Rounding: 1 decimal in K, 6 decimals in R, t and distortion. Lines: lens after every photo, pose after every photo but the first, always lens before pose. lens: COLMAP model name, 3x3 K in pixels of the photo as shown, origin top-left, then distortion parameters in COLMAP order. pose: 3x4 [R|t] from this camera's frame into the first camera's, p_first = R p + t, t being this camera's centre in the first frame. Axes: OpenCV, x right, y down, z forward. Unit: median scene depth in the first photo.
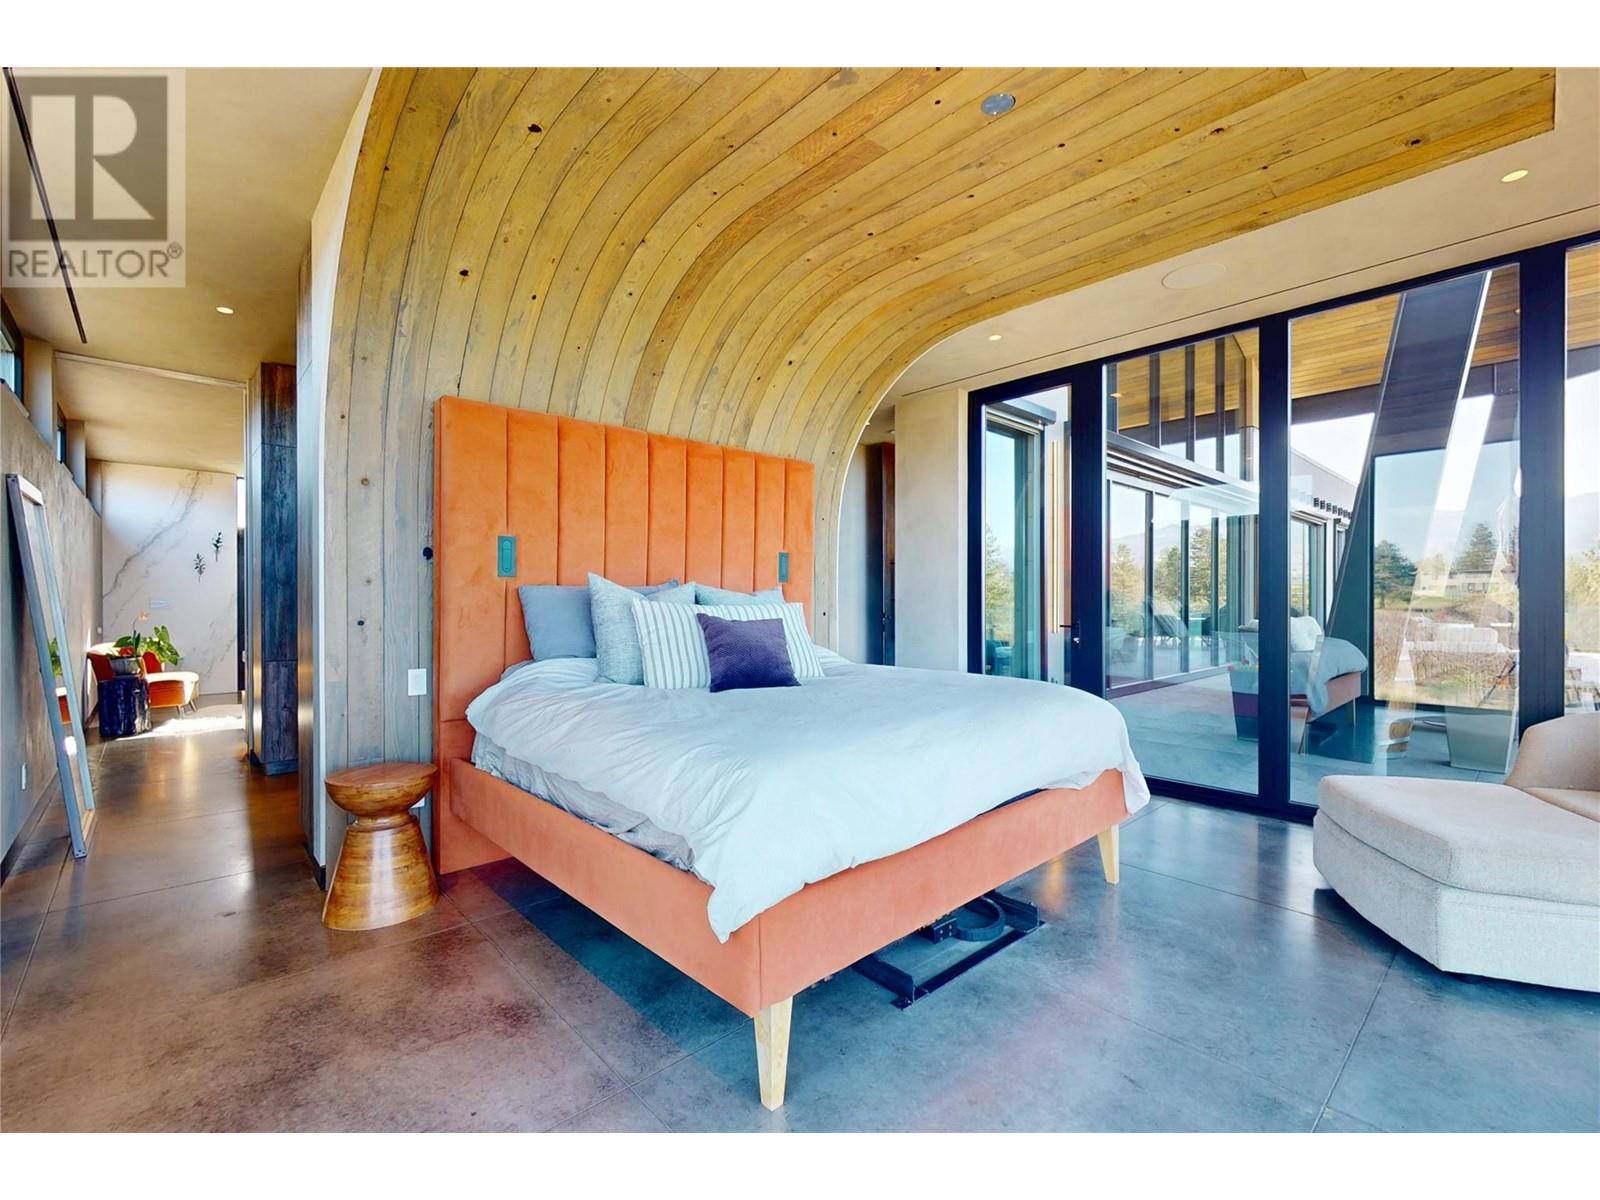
lens RADIAL K [[695.2, 0, 803.3], [0, 695.2, 599.4], [0, 0, 1]] dist [-0.000065, 0.000431]
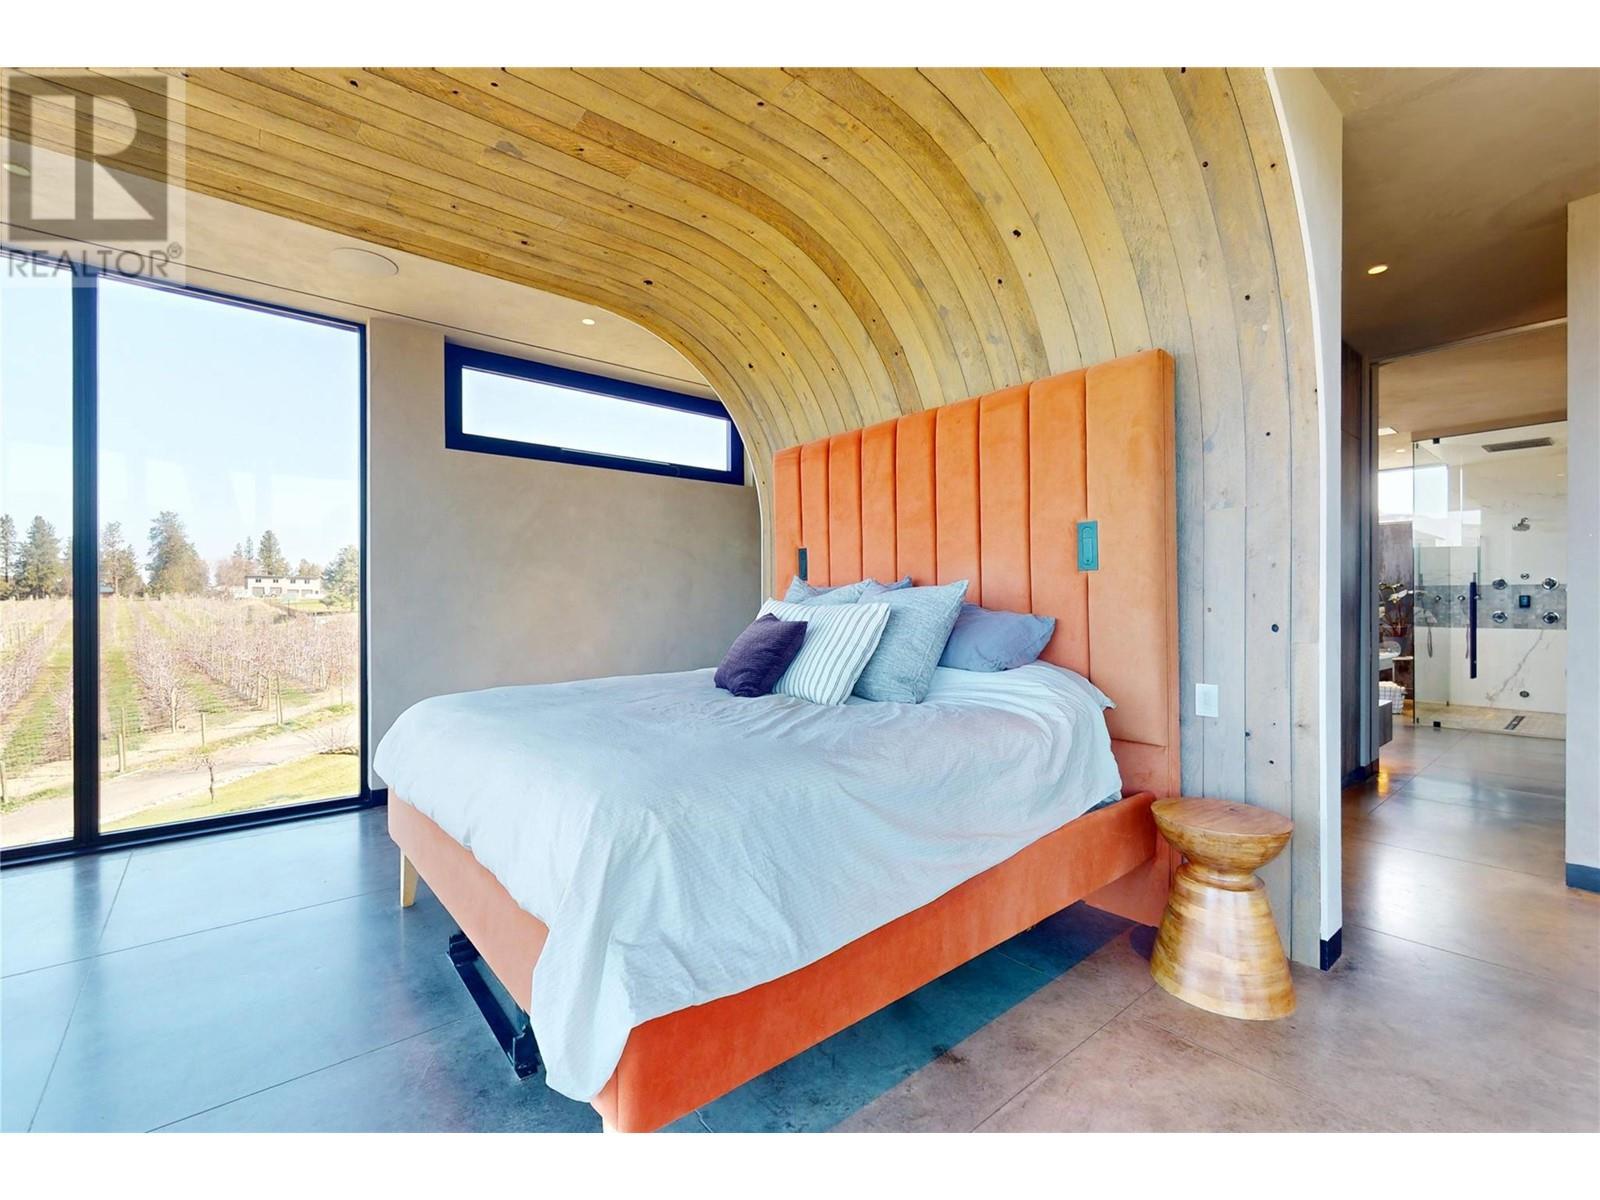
lens RADIAL K [[695.2, 0, 805.4], [0, 695.2, 599.9], [0, 0, 1]] dist [-0.000065, 0.000431]
pose [[-0.055595, 0.004611, -0.998443, 0.709153], [0.004651, 0.999980, 0.004359, -0.002544], [0.998443, -0.004401, -0.055615, 0.926474]]
